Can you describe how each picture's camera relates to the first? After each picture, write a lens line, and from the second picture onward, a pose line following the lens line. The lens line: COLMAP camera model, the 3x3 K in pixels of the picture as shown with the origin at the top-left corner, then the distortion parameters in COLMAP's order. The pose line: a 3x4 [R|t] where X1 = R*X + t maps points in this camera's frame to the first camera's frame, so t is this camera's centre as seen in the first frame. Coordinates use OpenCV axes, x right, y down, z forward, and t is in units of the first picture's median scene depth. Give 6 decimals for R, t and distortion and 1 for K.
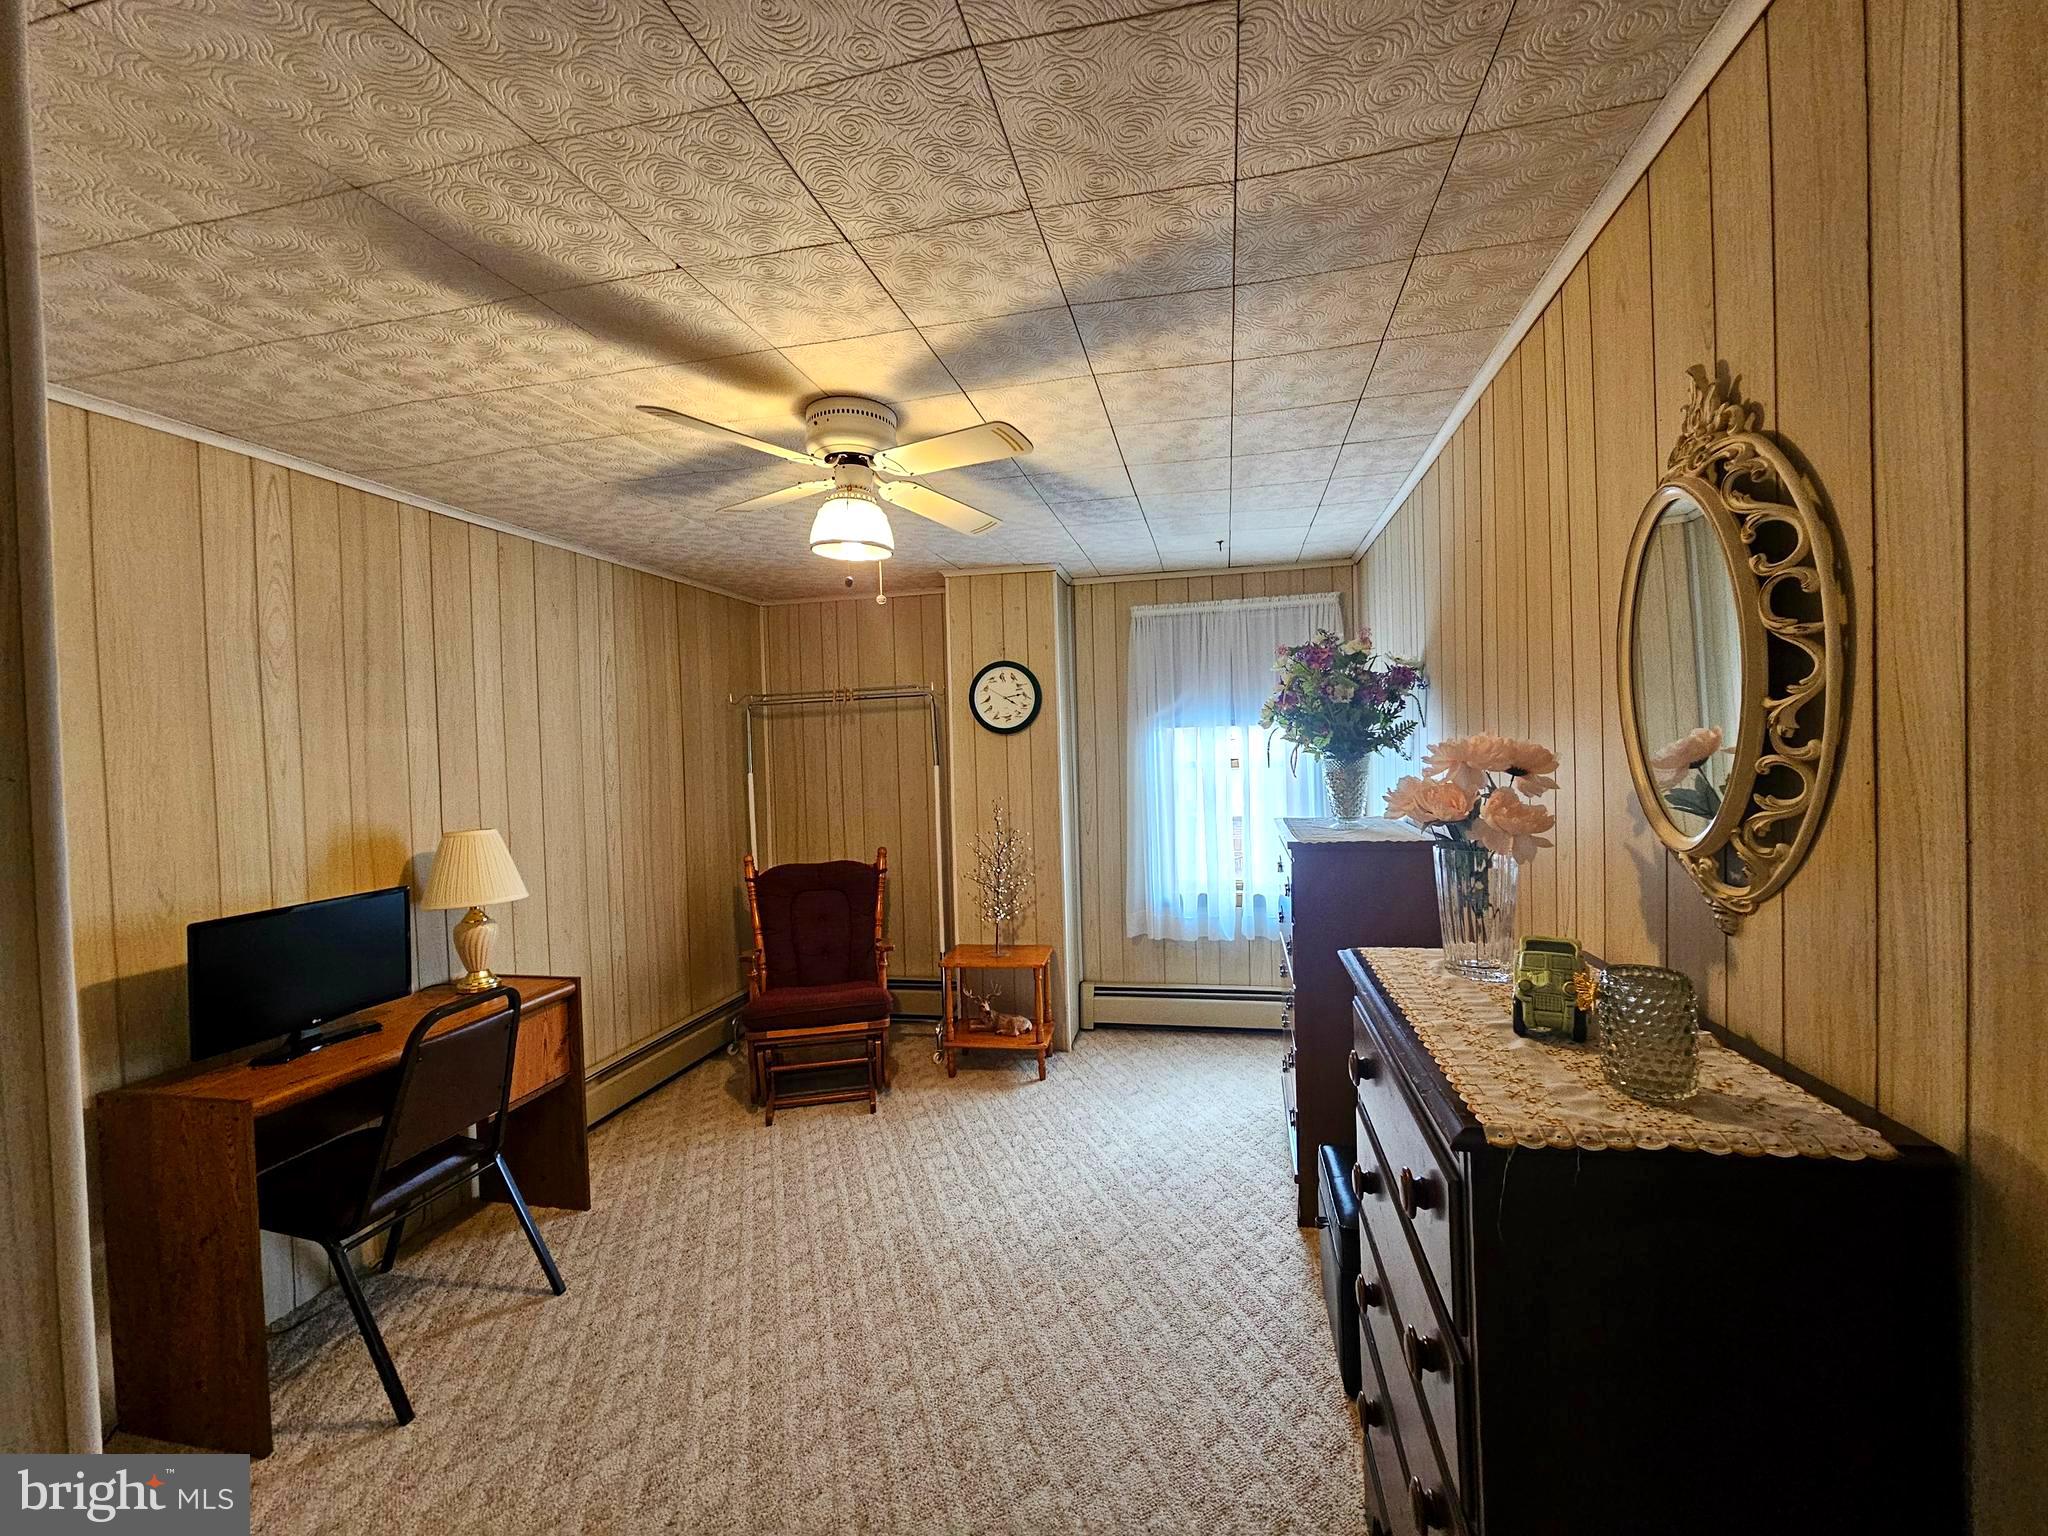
lens RADIAL K [[841.9, 0, 1041.7], [0, 841.9, 765.2], [0, 0, 1]] dist [0.002078, 0.000527]
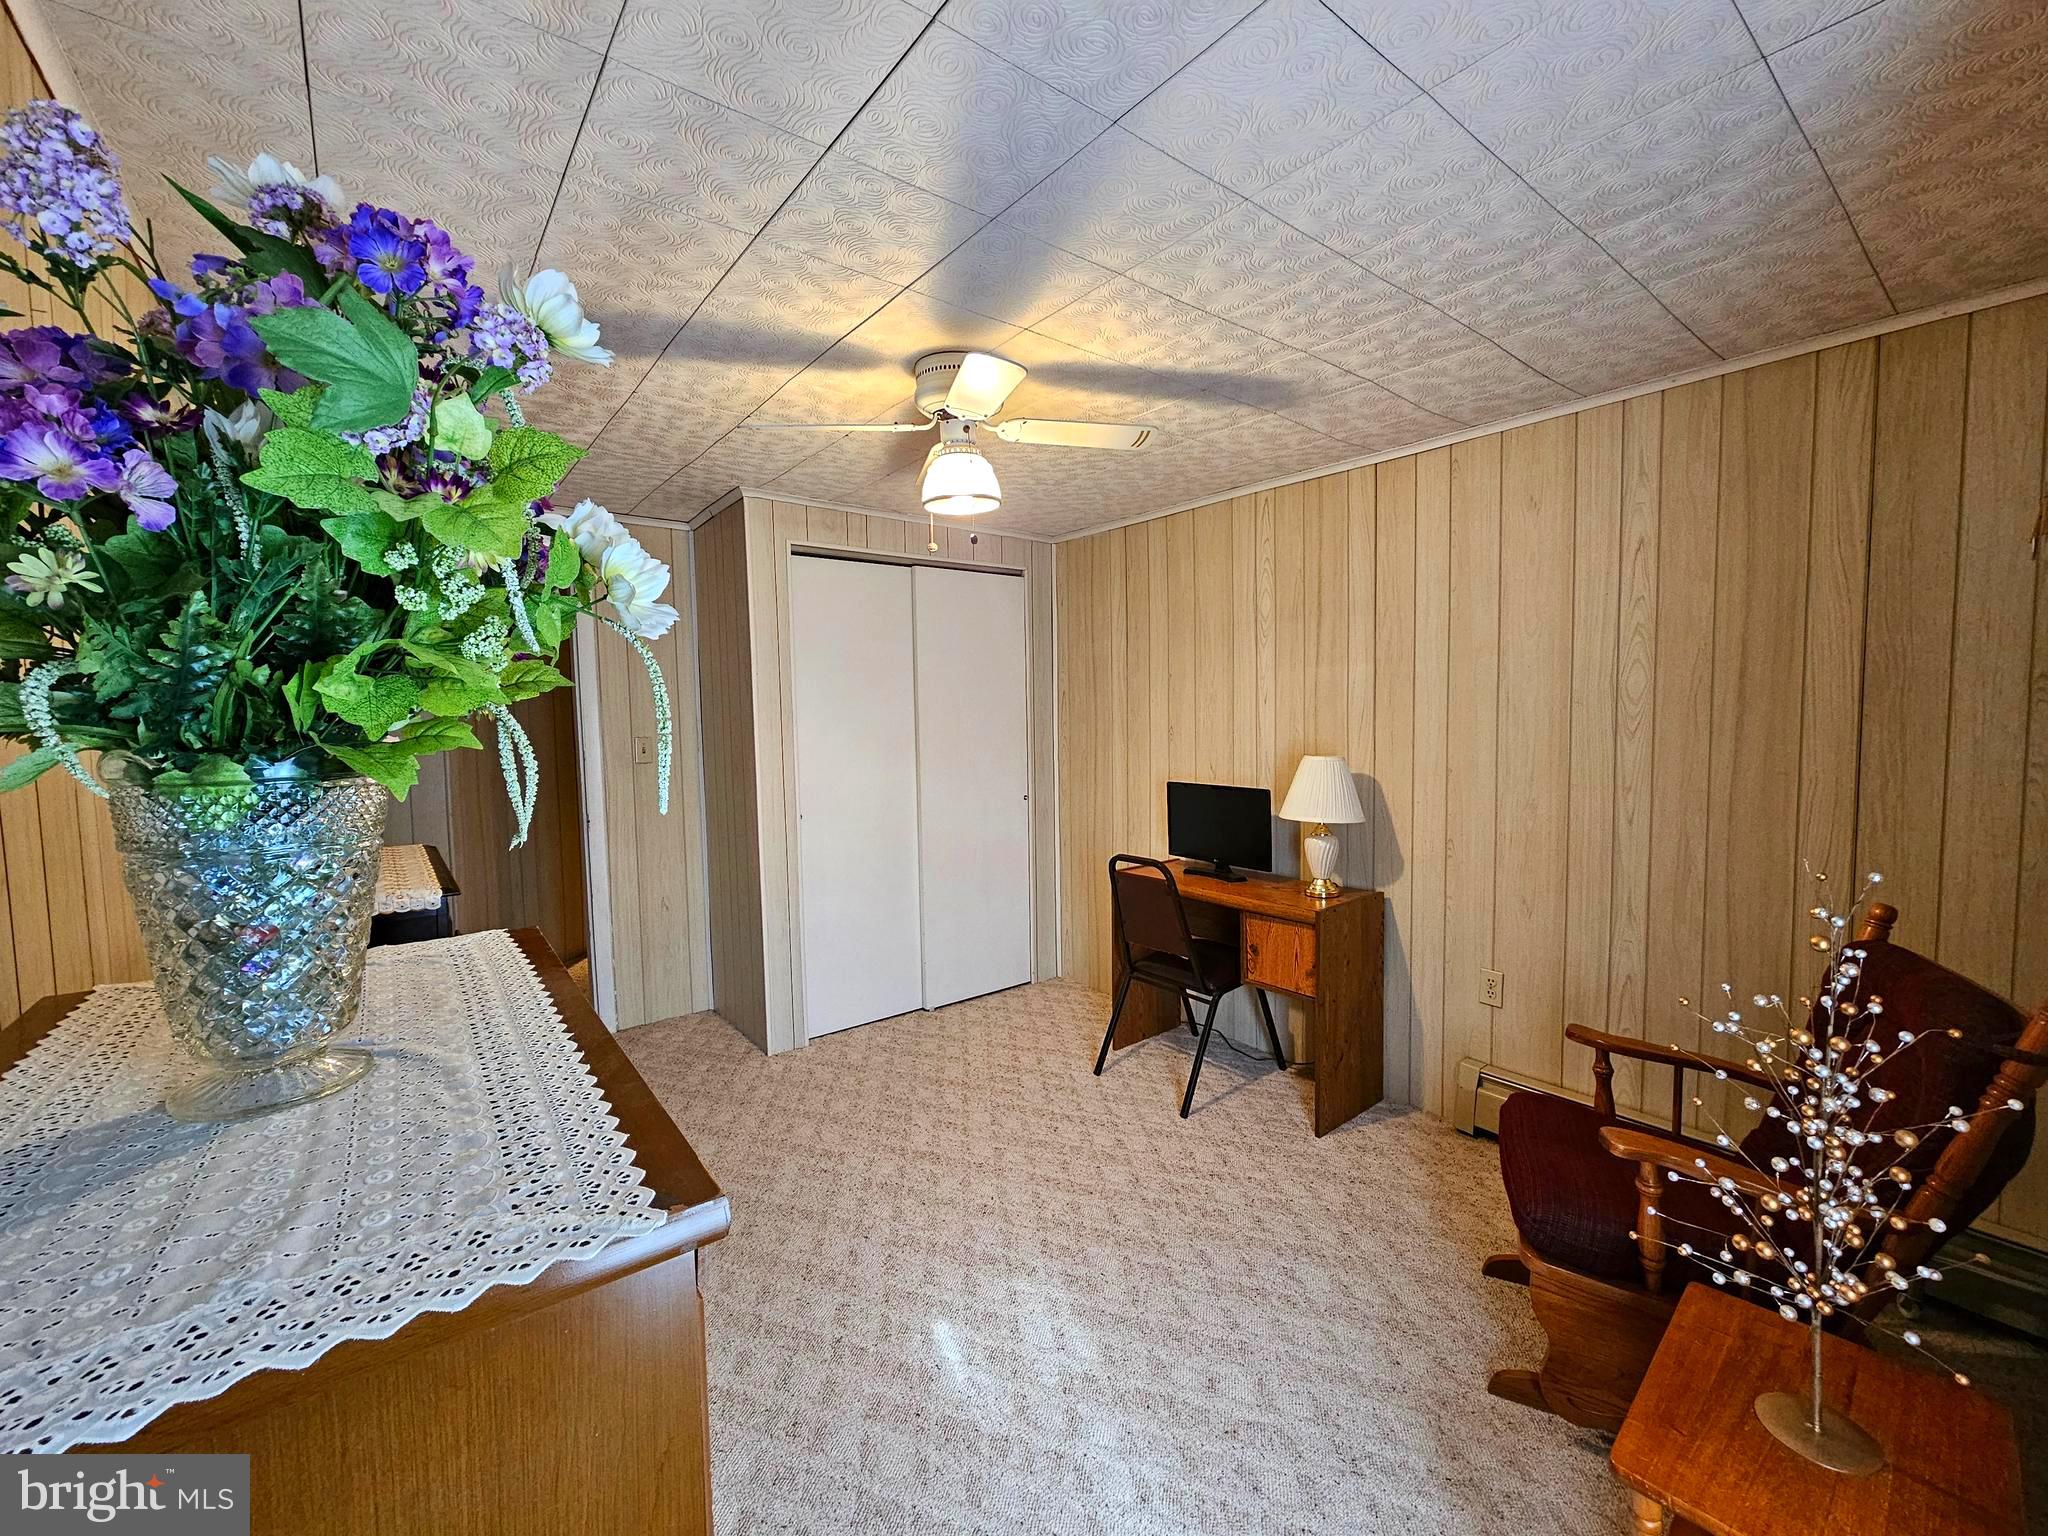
lens RADIAL K [[841.9, 0, 1041.7], [0, 841.9, 765.2], [0, 0, 1]] dist [0.002078, 0.000527]
pose [[-0.635304, 0.090599, -0.766929, 0.453164], [0.014867, 0.994345, 0.105149, -0.036799], [0.772119, 0.055400, -0.633059, 1.474991]]
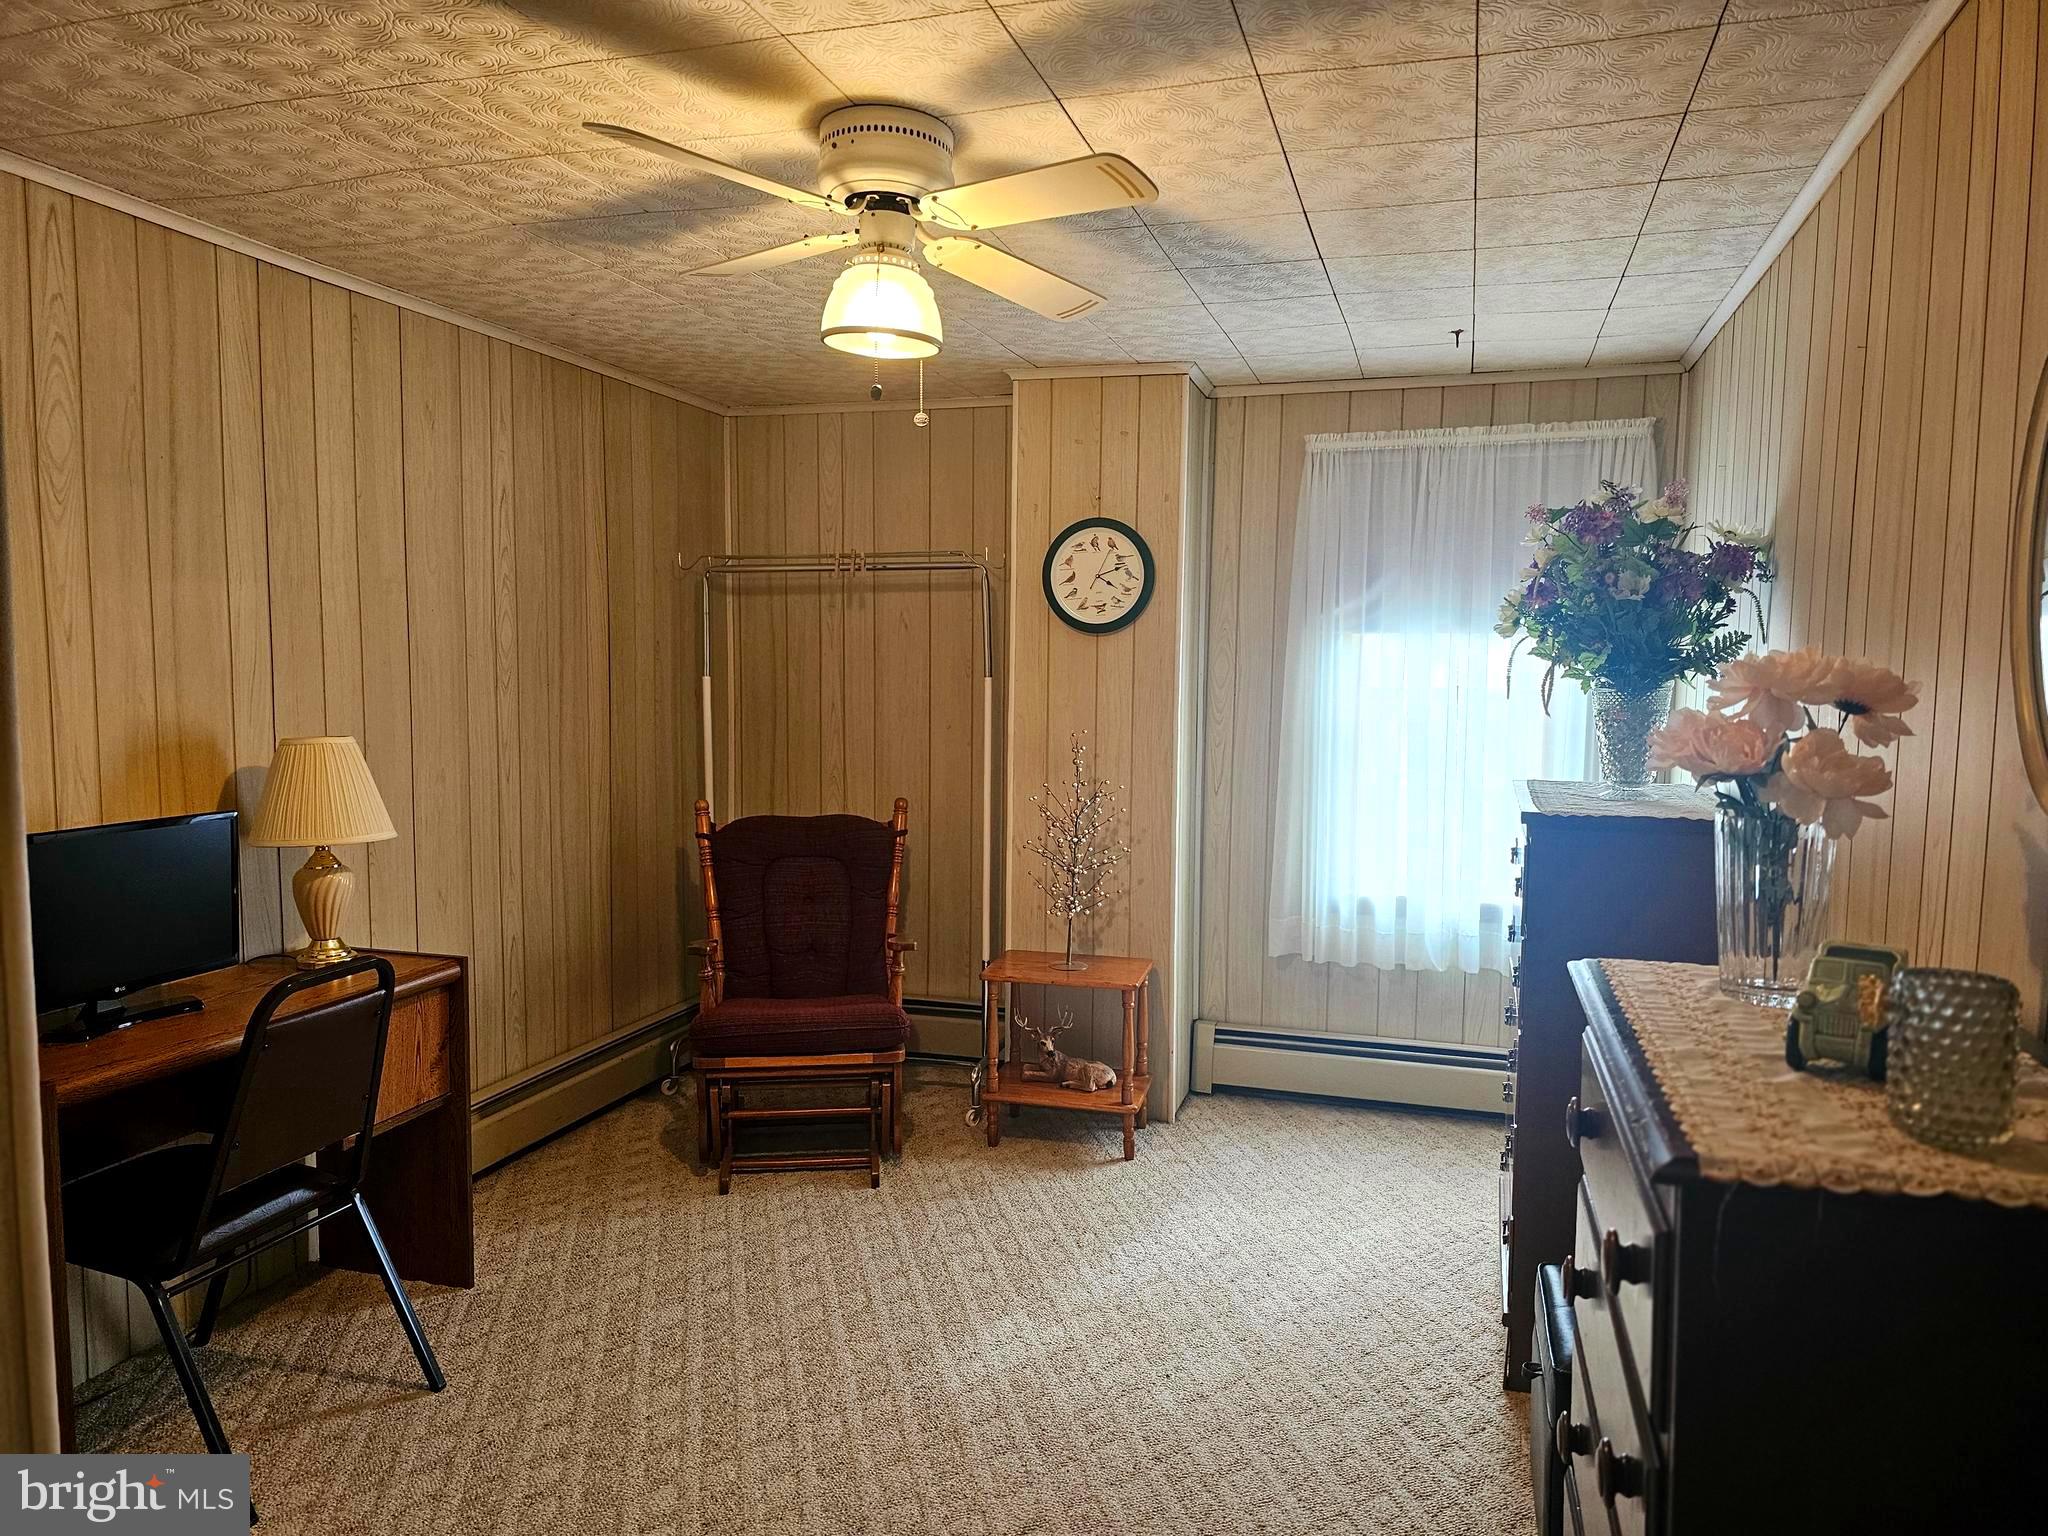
lens RADIAL K [[1376.2, 0, 1044.7], [0, 1376.2, 788.5], [0, 0, 1]] dist [0.091833, -0.078793]
pose [[0.996034, 0.048200, -0.074782, 0.004004], [-0.042674, 0.996359, 0.073807, 0.009785], [0.078067, -0.070323, 0.994465, -0.104087]]
